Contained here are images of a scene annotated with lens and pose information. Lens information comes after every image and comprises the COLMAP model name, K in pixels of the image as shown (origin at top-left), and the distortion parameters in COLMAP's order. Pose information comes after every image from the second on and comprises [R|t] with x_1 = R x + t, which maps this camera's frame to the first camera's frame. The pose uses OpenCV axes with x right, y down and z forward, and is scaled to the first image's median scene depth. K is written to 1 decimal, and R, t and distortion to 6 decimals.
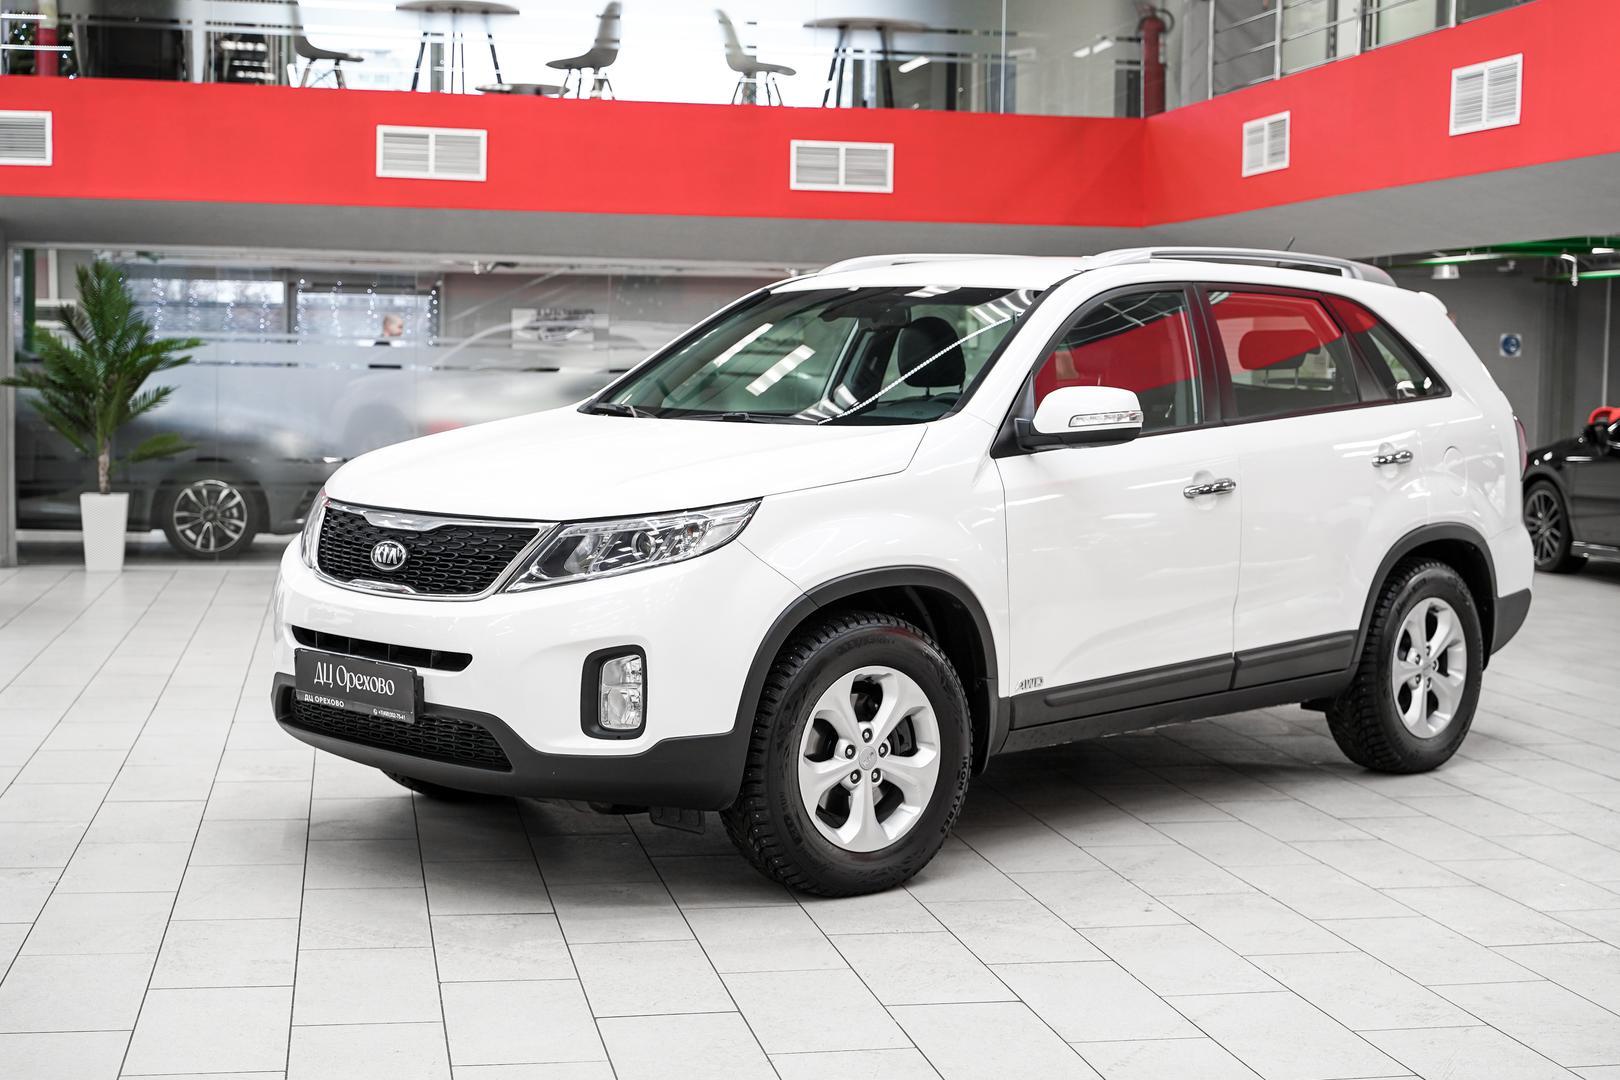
lens RADIAL K [[2340.7, 0, 745.6], [0, 2340.7, 542.4], [0, 0, 1]] dist [0.013995, 0.000534]
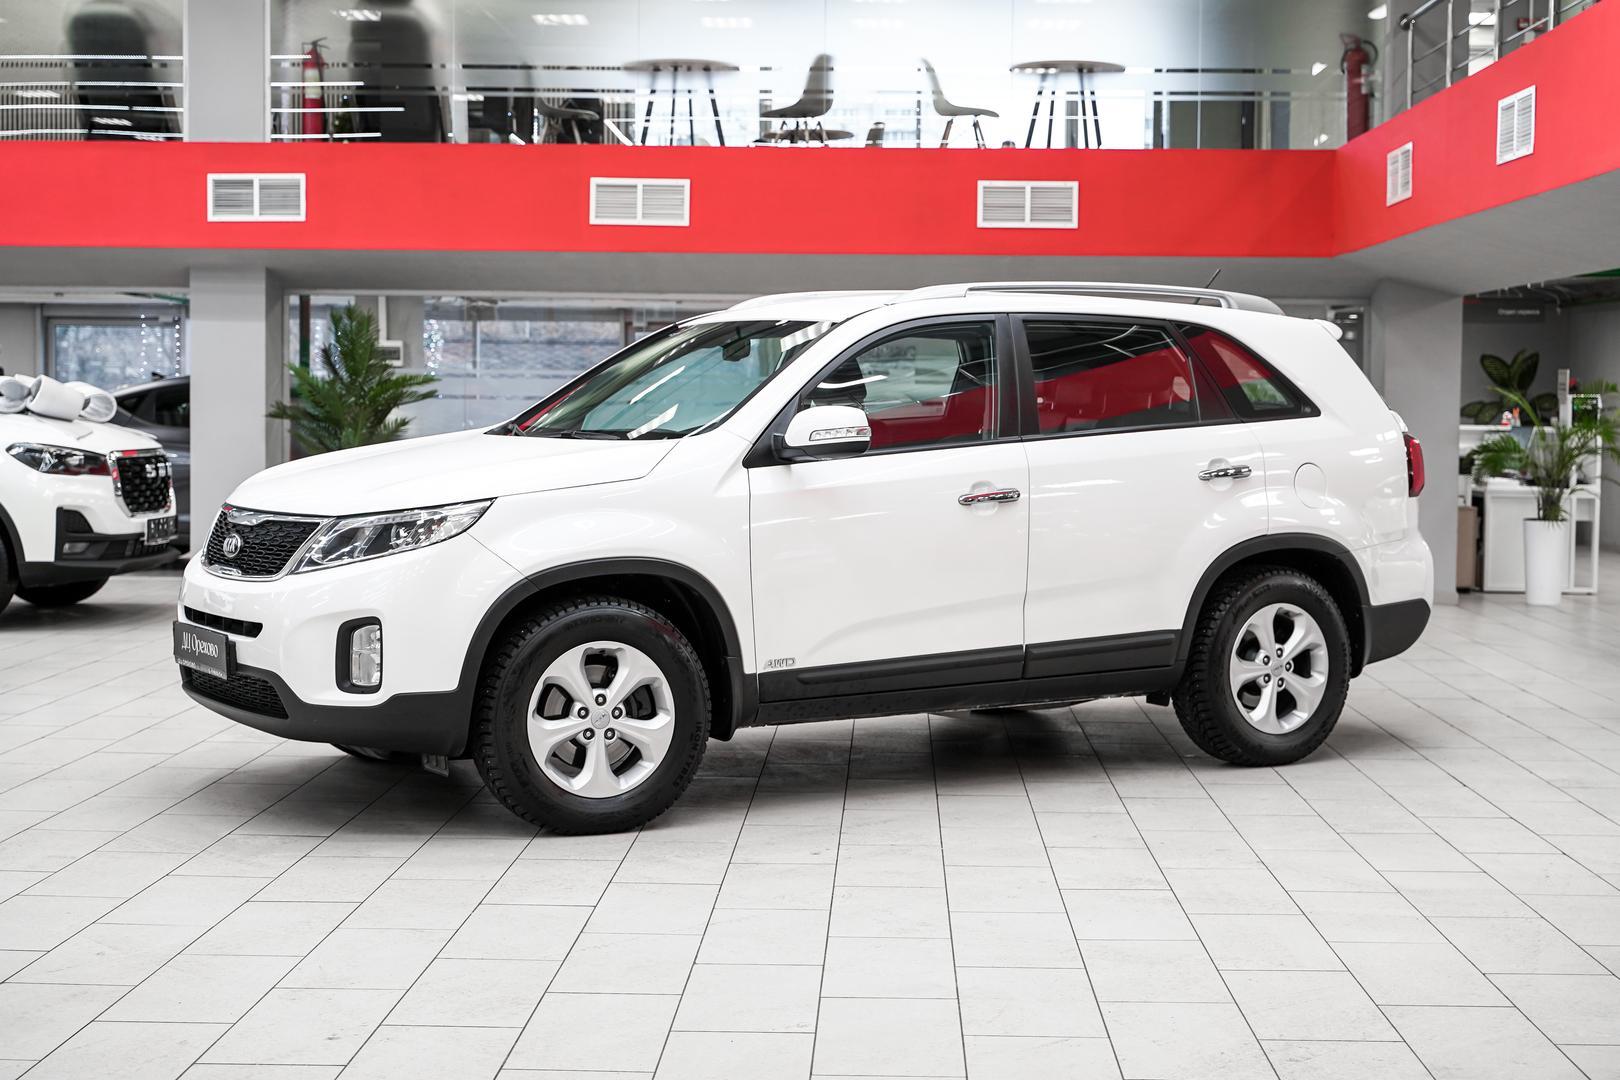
lens RADIAL K [[2456.7, 0, 826.9], [0, 2456.7, 560.0], [0, 0, 1]] dist [0.009601, -0.020303]
pose [[0.973545, 0.008883, -0.228322, 0.343745], [-0.011626, 0.999876, -0.010669, 0.018153], [0.228199, 0.013041, 0.973527, -0.143231]]
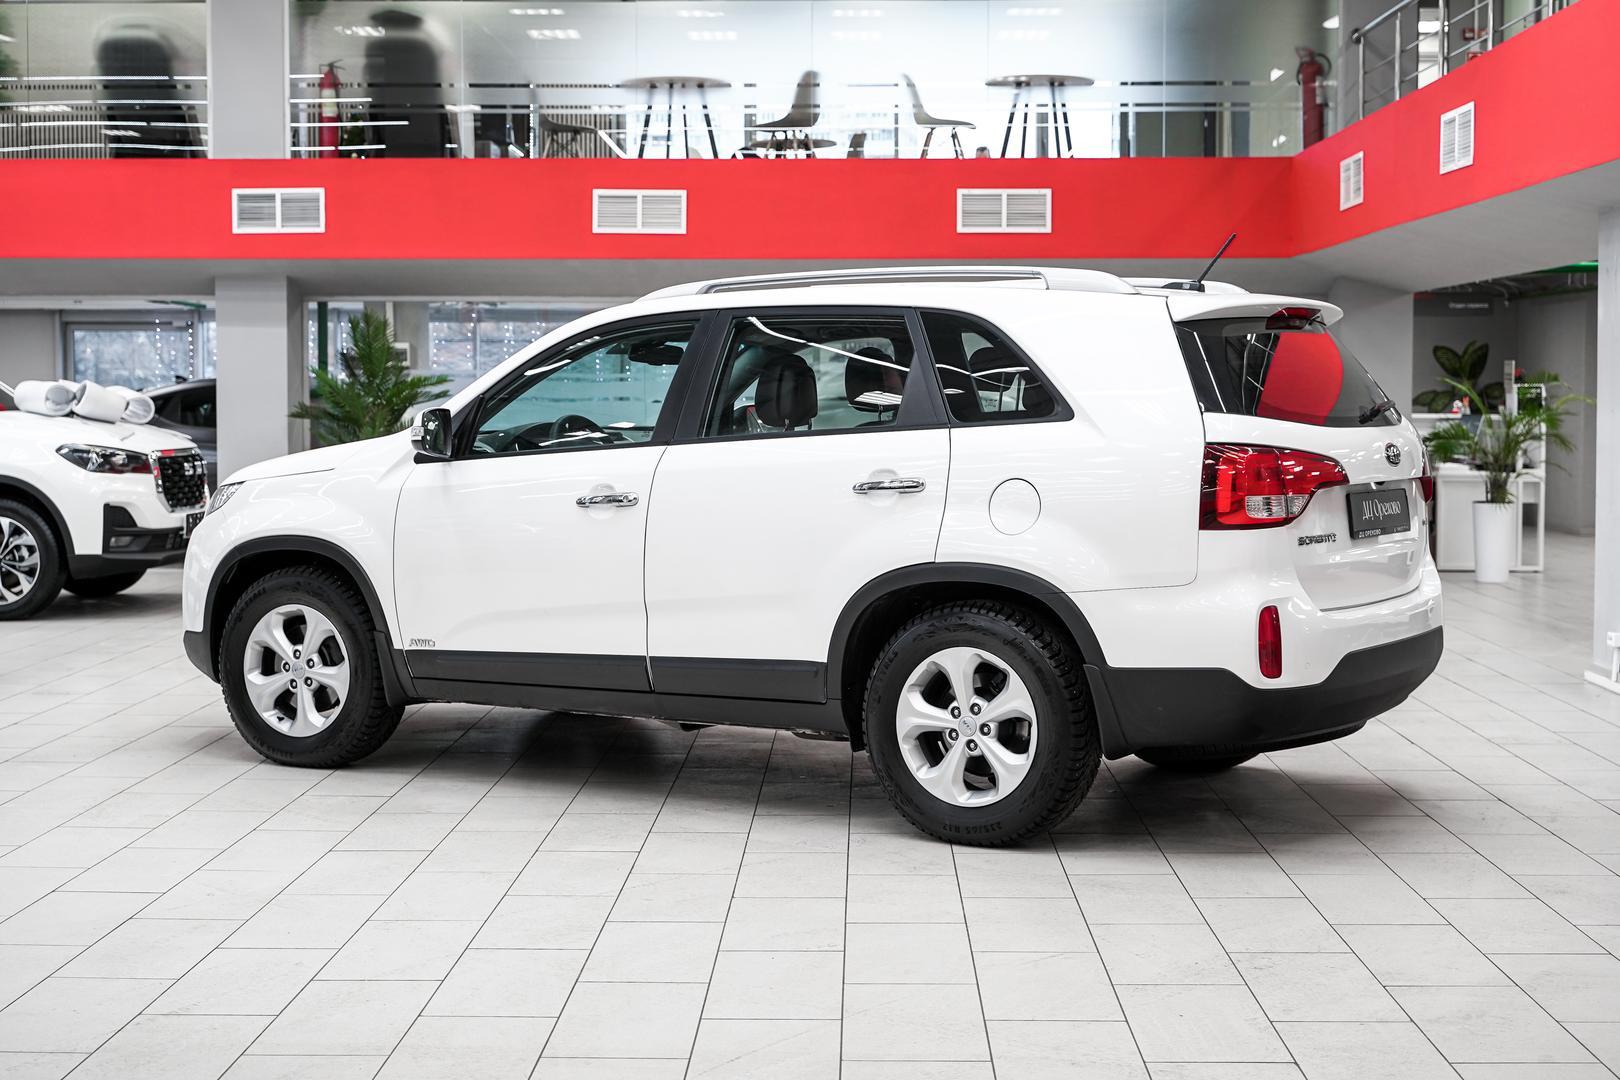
lens RADIAL K [[2429.3, 0, 810.0], [0, 2429.3, 540.0], [0, 0, 1]] dist [0.013242, -0.016924]
pose [[0.974697, -0.001481, -0.223524, 0.349600], [-0.001849, 0.999890, -0.014689, 0.021752], [0.223521, 0.014730, 0.974588, -0.240073]]
